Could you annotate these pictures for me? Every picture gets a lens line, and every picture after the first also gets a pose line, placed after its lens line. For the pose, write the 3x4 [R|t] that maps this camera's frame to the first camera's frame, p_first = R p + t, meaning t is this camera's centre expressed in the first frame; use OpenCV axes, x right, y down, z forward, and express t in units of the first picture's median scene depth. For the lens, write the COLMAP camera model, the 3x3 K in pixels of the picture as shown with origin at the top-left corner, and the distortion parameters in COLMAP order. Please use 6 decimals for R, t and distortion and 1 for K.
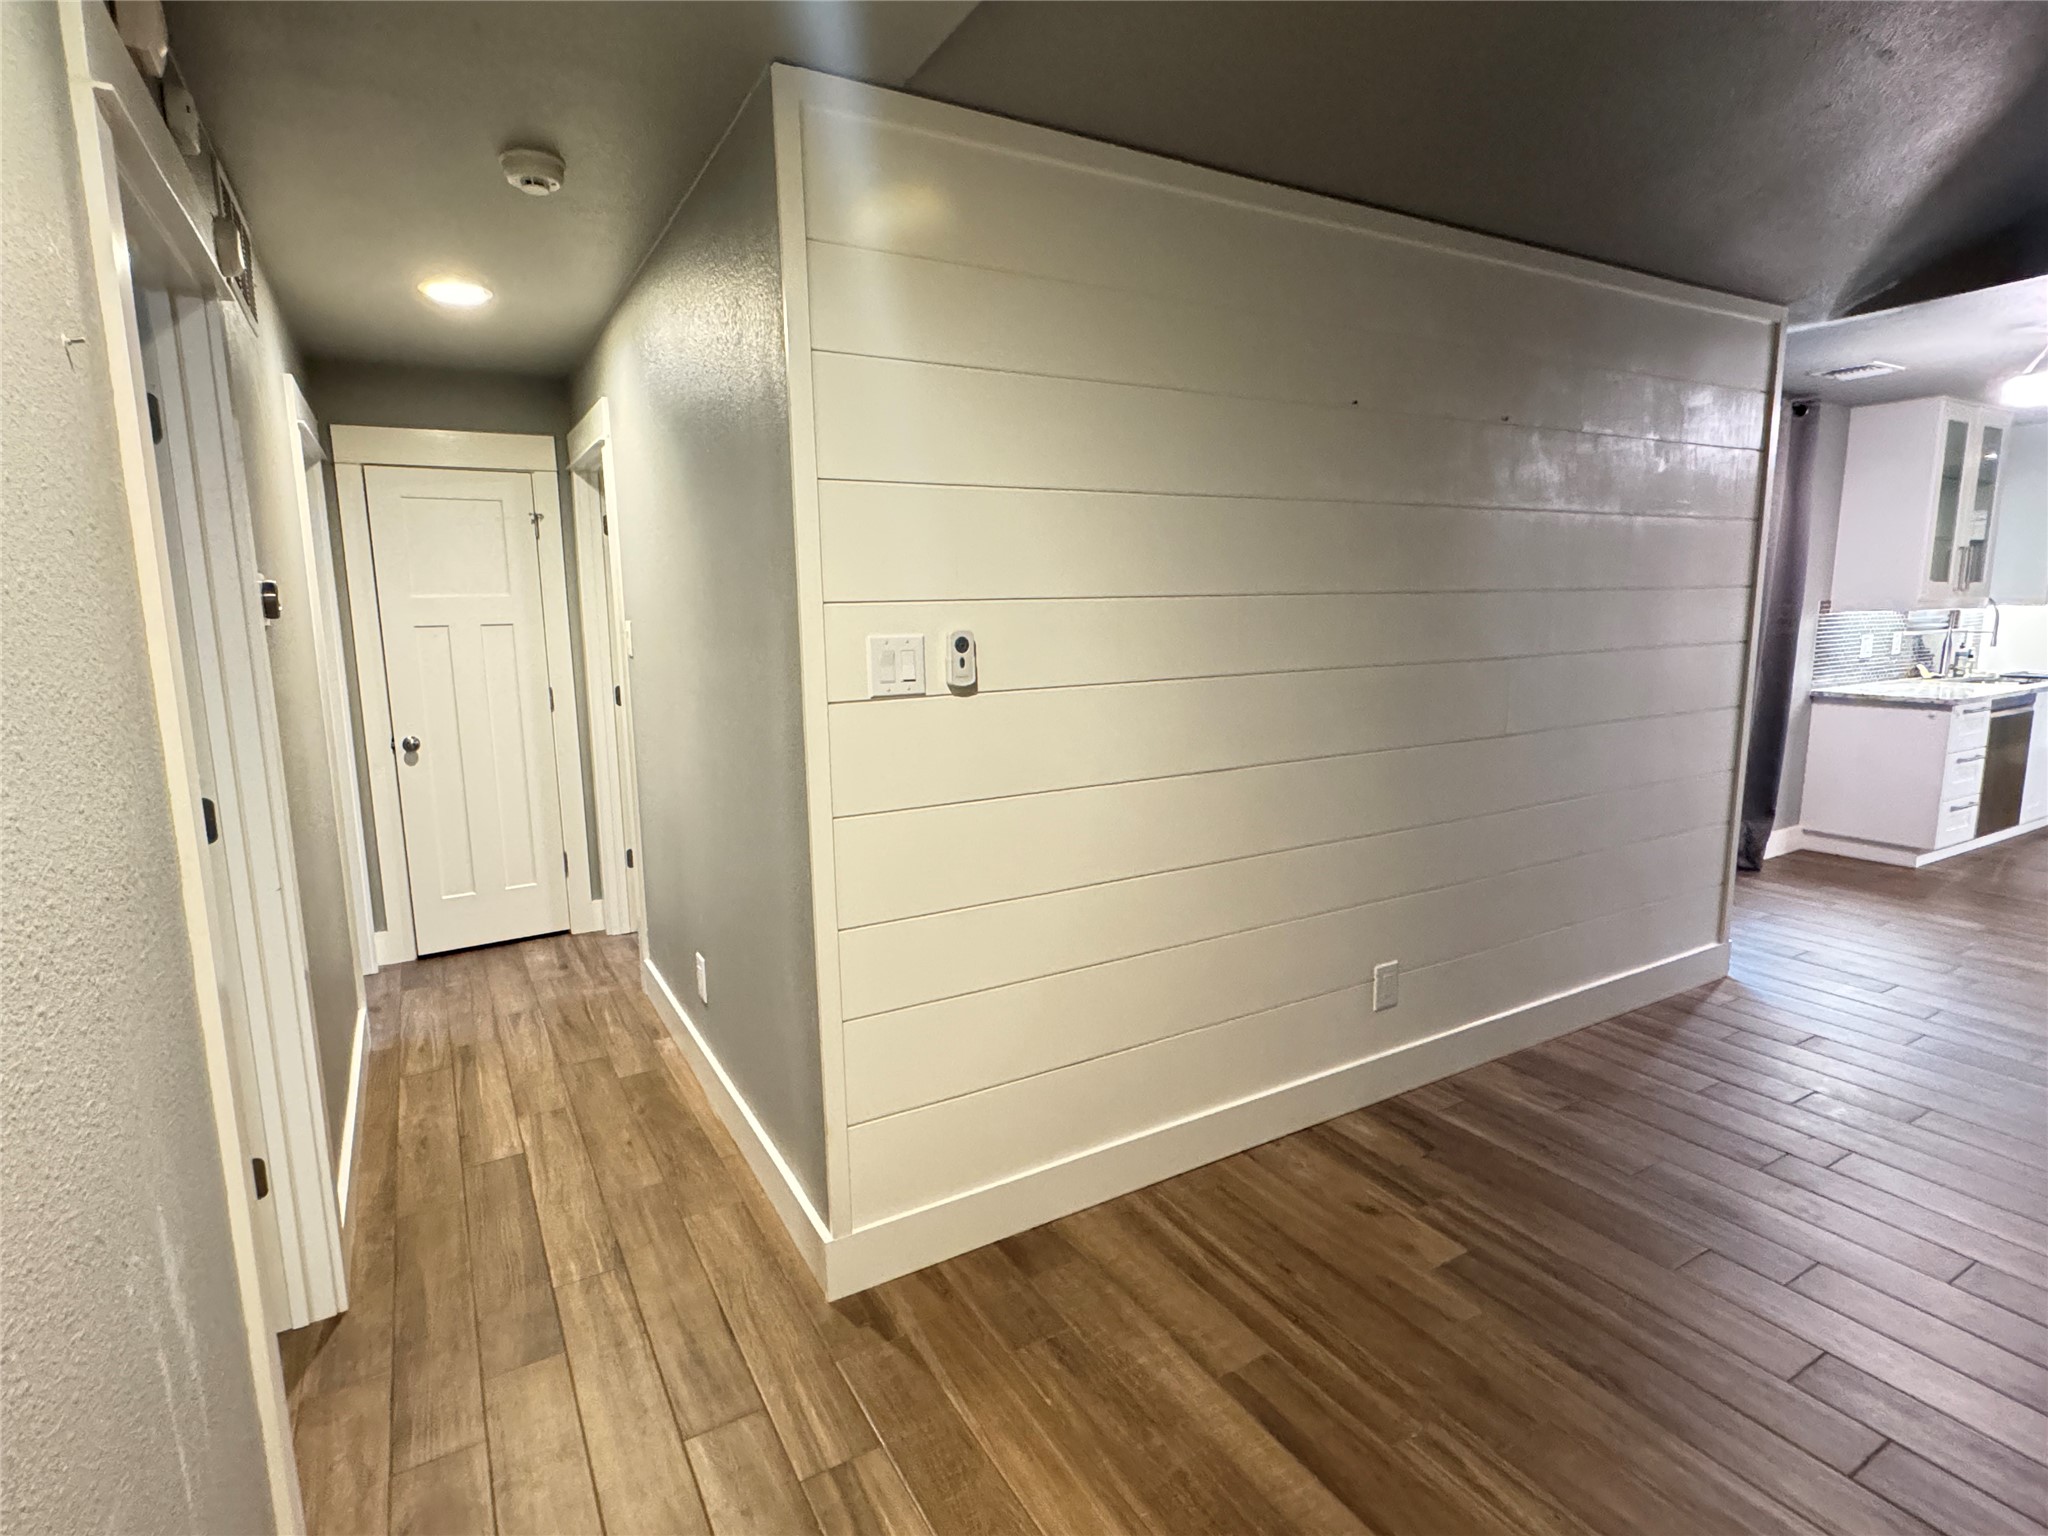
lens RADIAL K [[1050.3, 0, 1019.0], [0, 1050.3, 774.3], [0, 0, 1]] dist [0.004139, -0.000912]
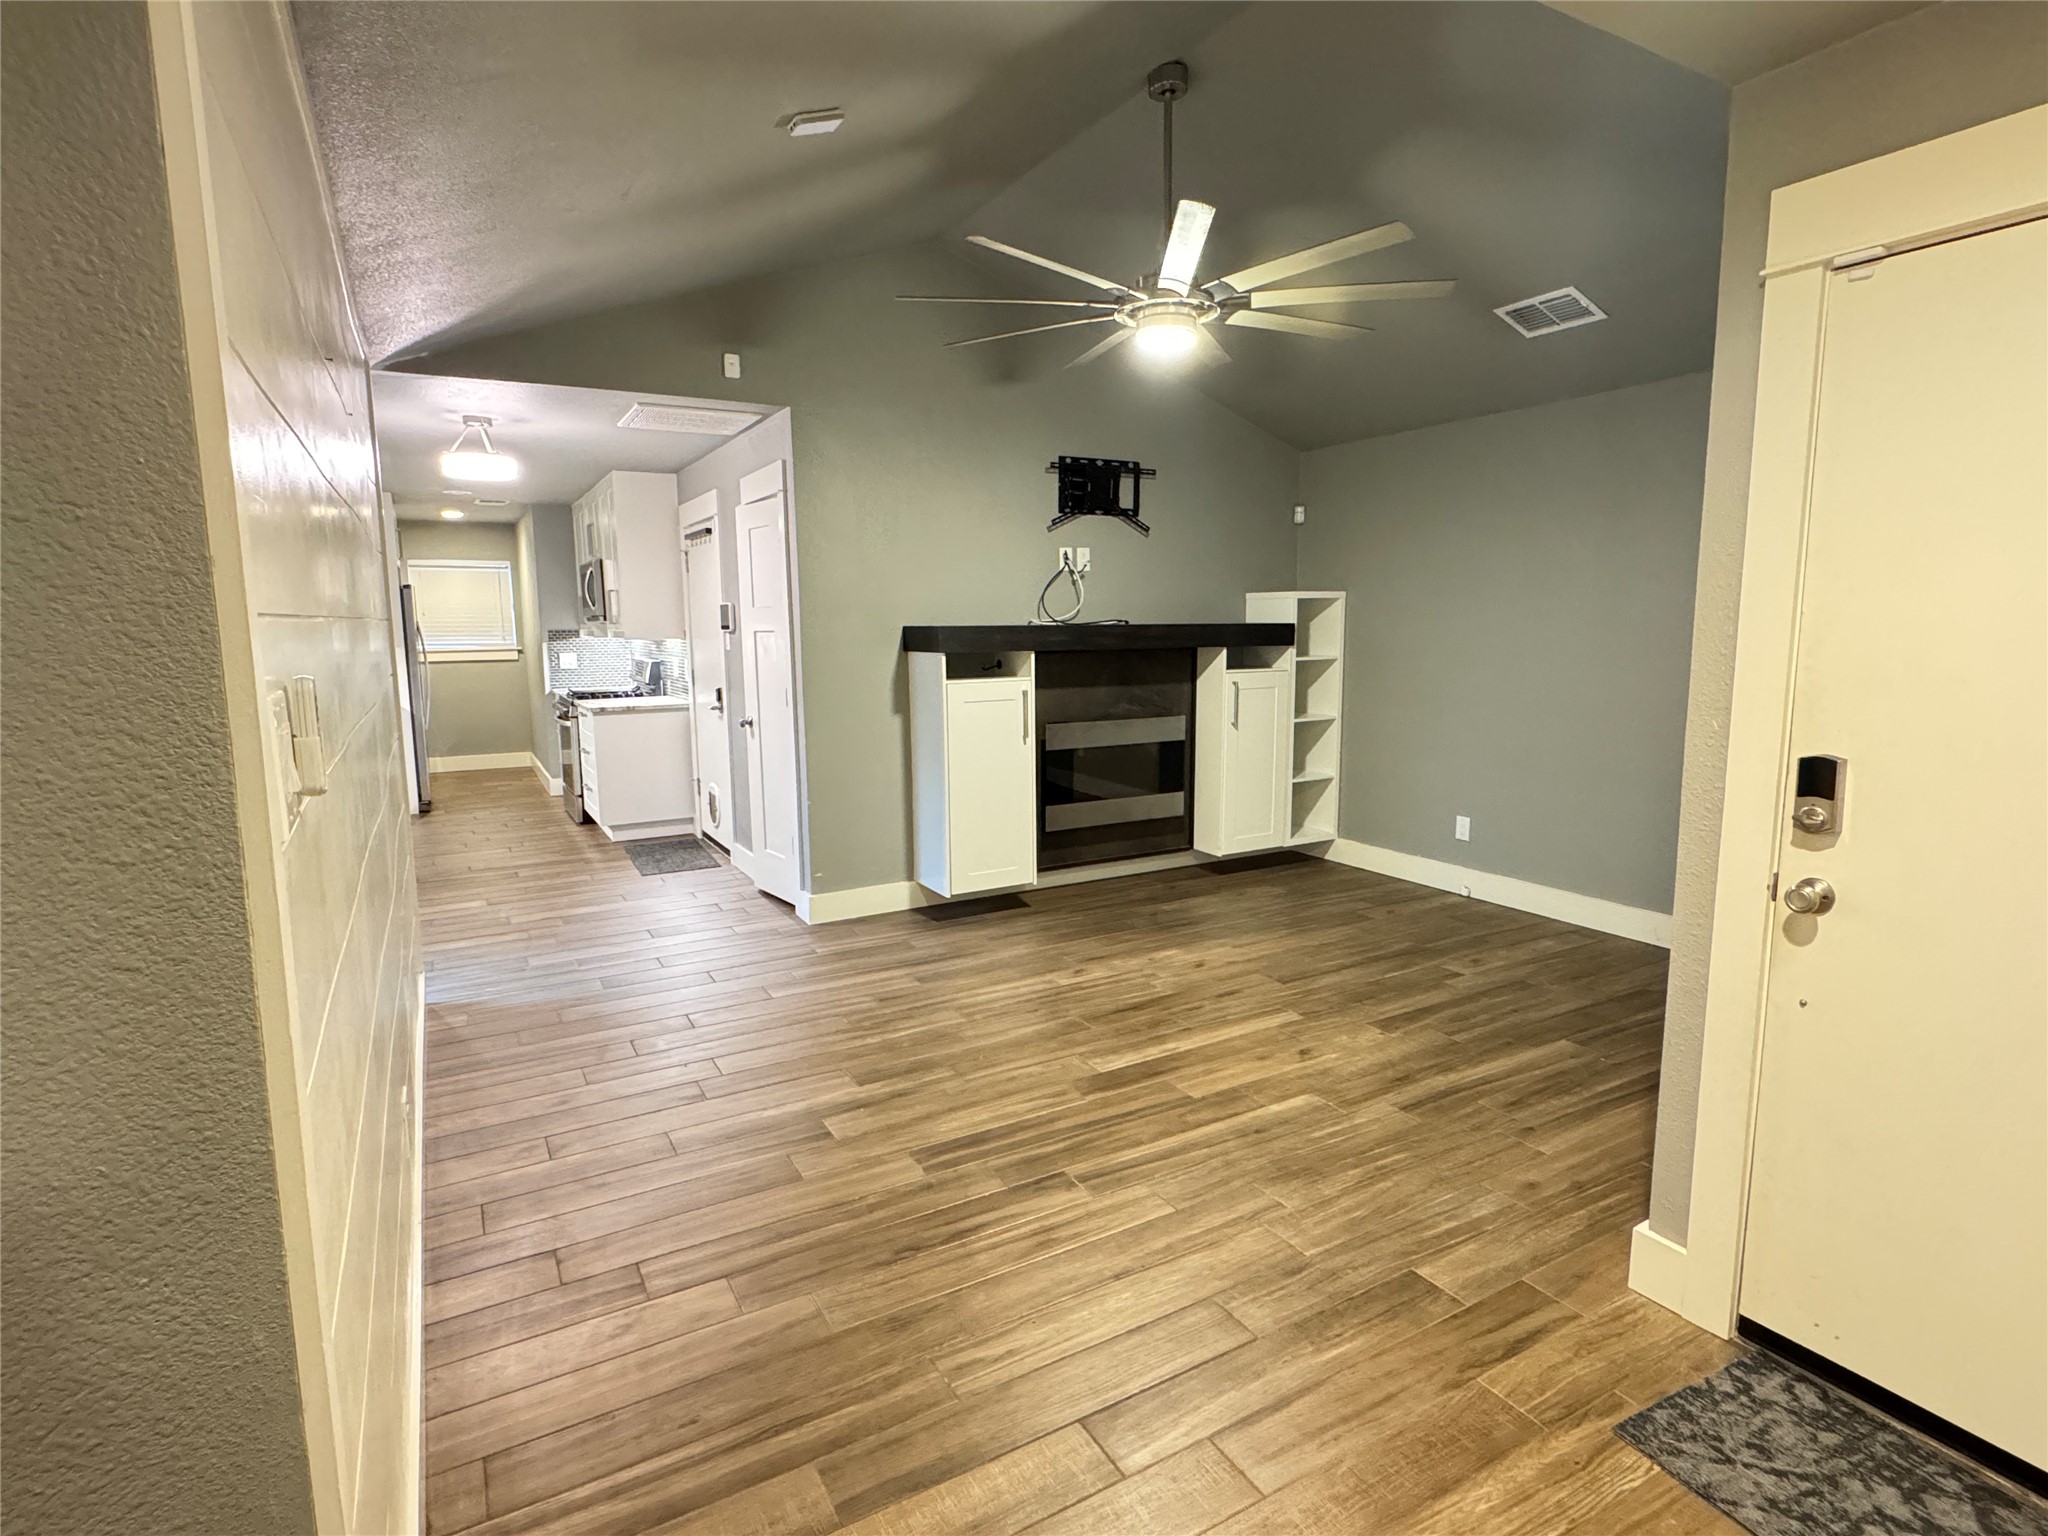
lens RADIAL K [[1050.3, 0, 1024.9], [0, 1050.3, 765.5], [0, 0, 1]] dist [0.004139, -0.000912]
pose [[0.002701, -0.122476, 0.992468, -0.528170], [0.175438, 0.977137, 0.120107, -0.092187], [-0.984487, 0.173792, 0.024126, 0.661179]]
